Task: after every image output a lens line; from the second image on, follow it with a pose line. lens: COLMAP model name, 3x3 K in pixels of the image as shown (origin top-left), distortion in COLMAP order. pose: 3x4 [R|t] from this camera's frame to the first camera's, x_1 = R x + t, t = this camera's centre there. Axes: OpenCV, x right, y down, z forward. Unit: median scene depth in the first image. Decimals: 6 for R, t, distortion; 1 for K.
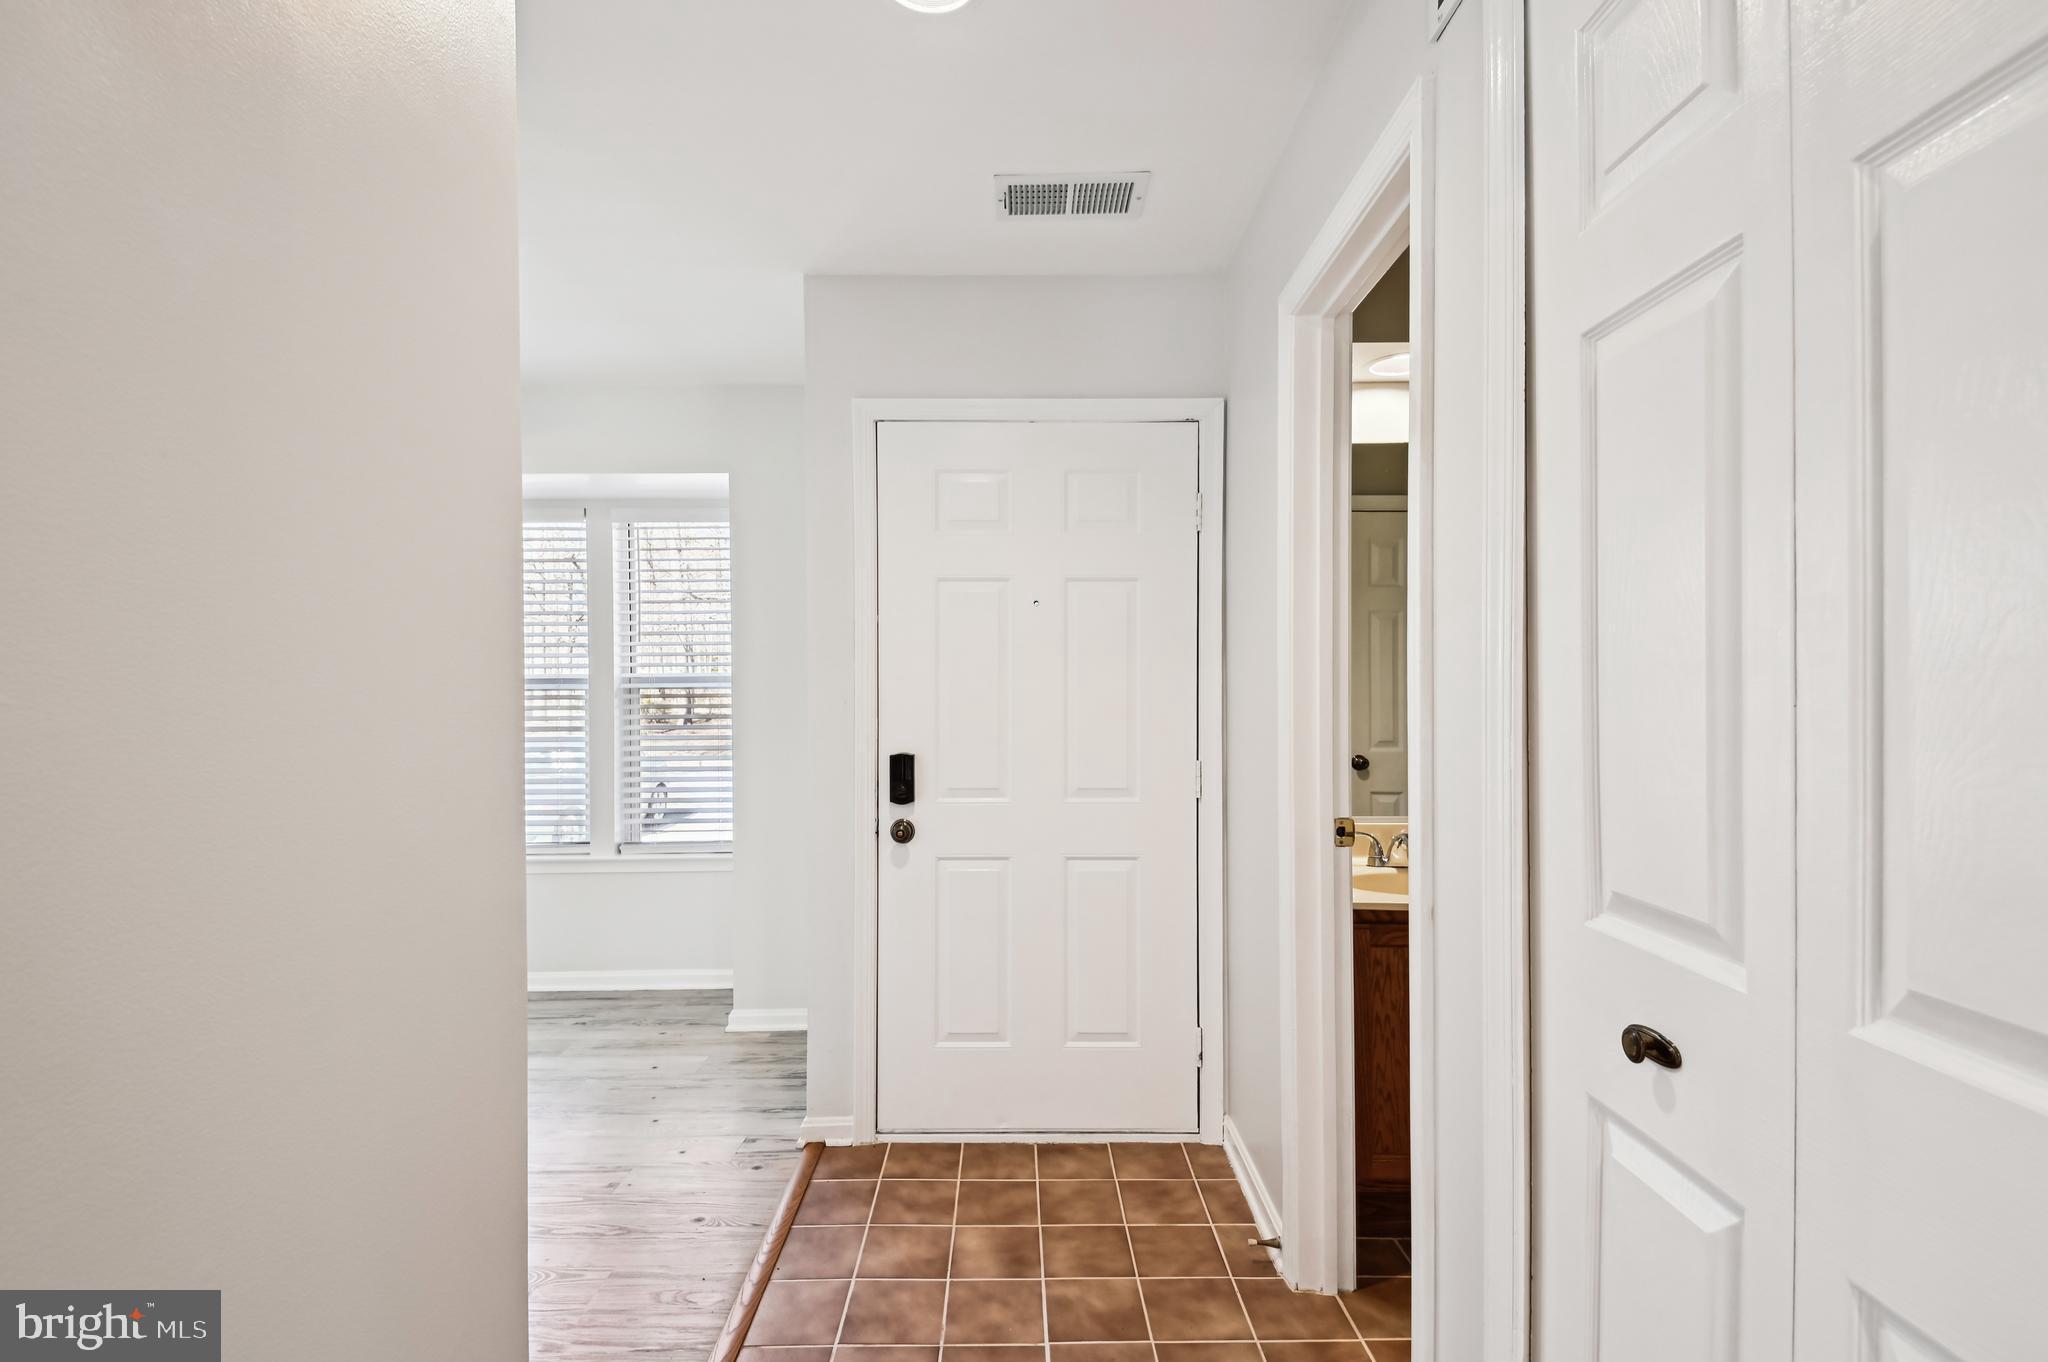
lens RADIAL K [[906.2, 0, 1027.0], [0, 906.2, 691.0], [0, 0, 1]] dist [0.002089, -0.011734]
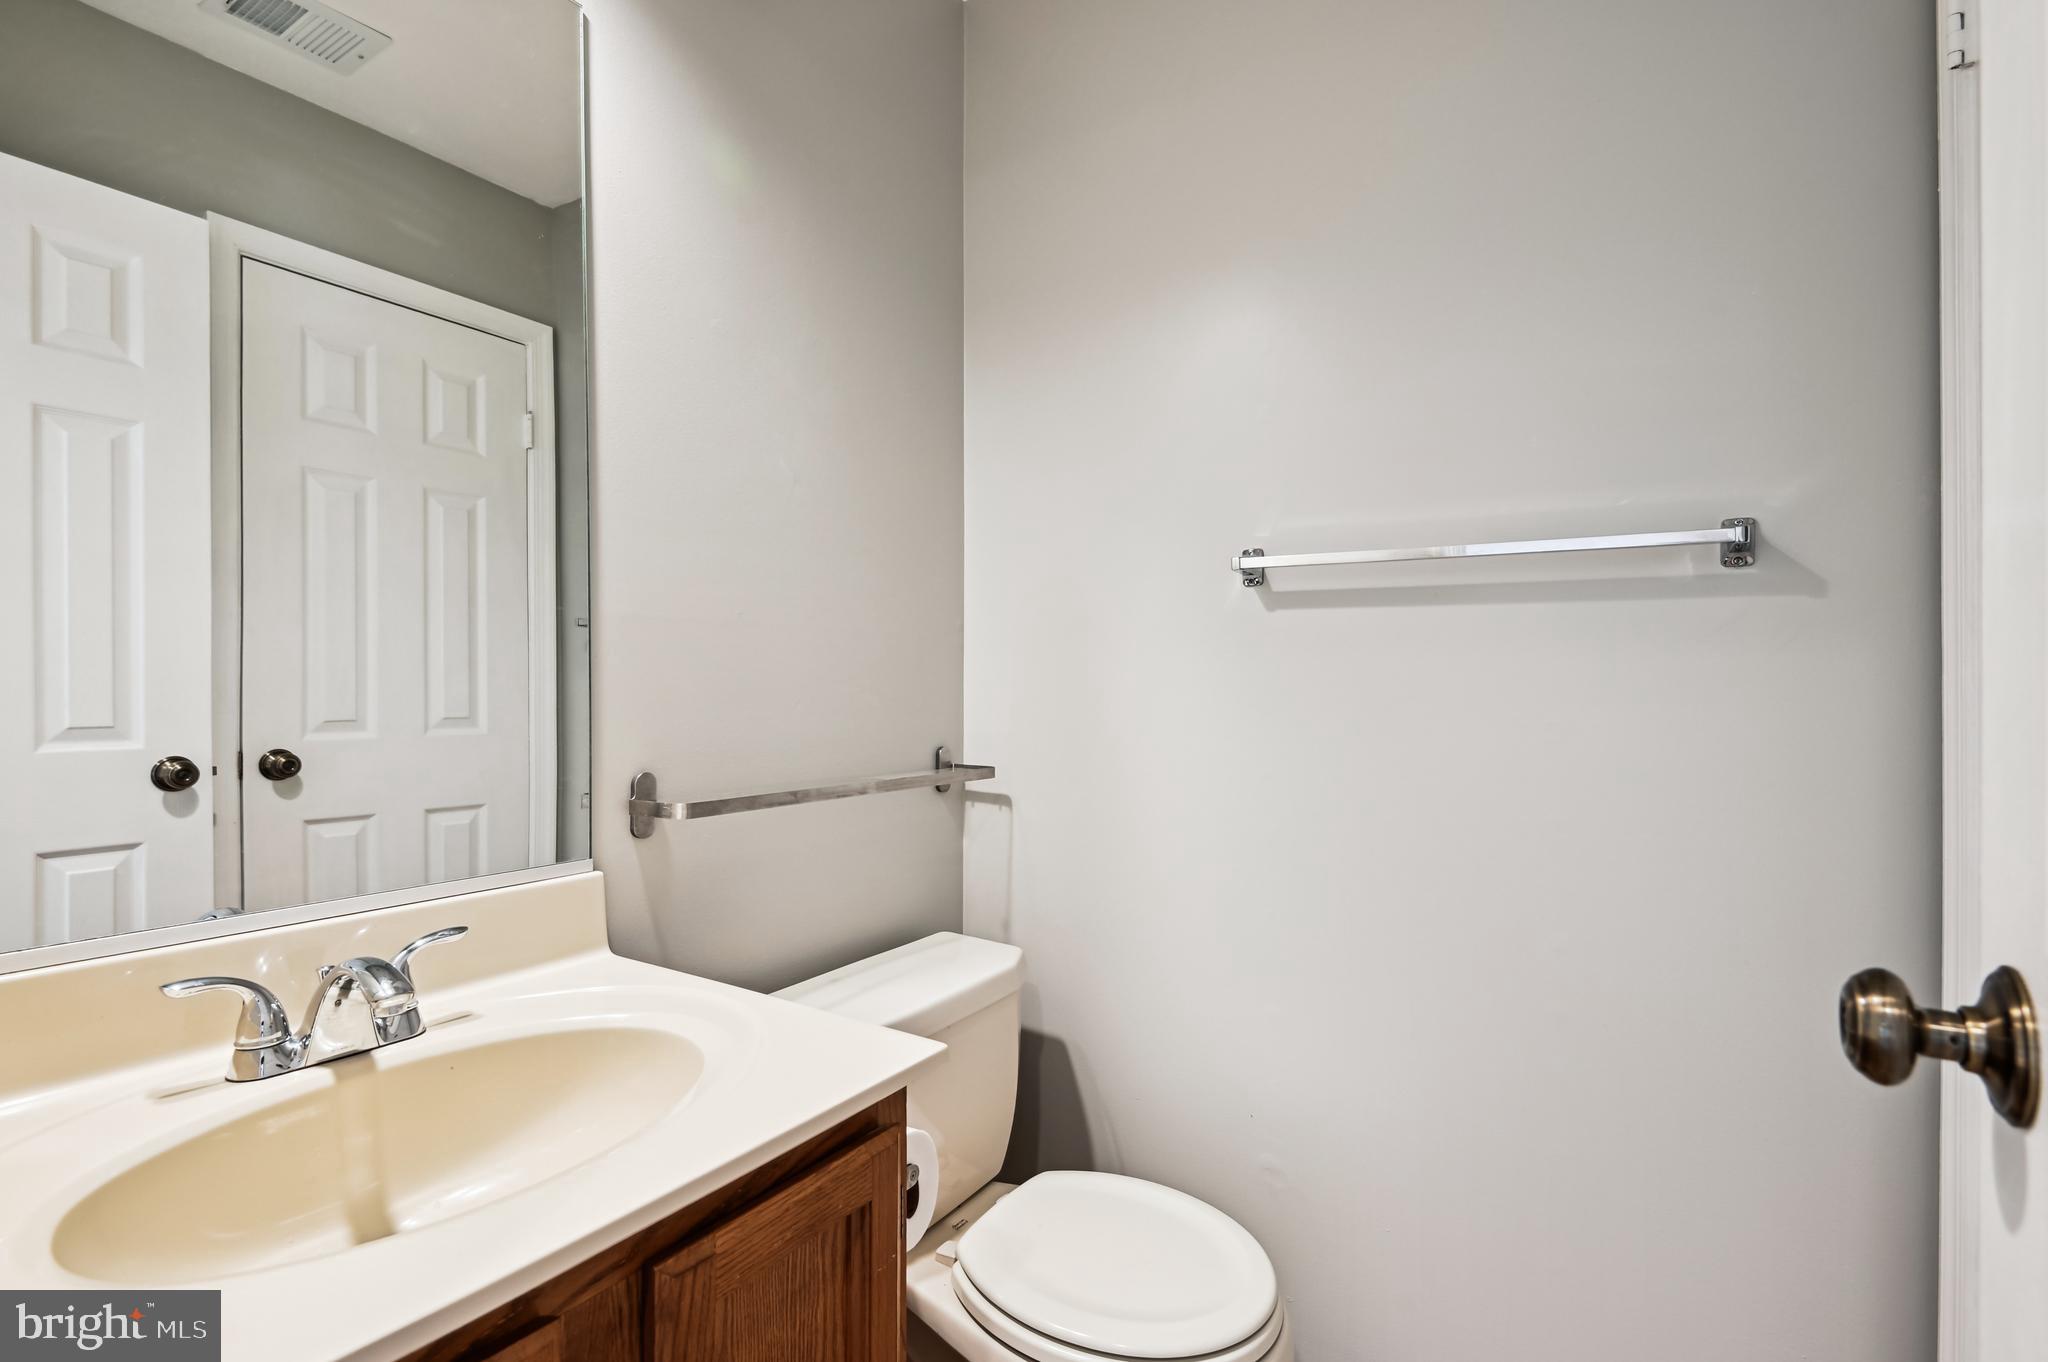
lens RADIAL K [[925.8, 0, 1029.6], [0, 925.8, 685.2], [0, 0, 1]] dist [0.075084, -0.058956]
pose [[0.547629, 0.002401, 0.836718, 0.253068], [-0.000644, 0.999997, -0.002448, 0.058656], [-0.836721, 0.000802, 0.547628, 0.590632]]
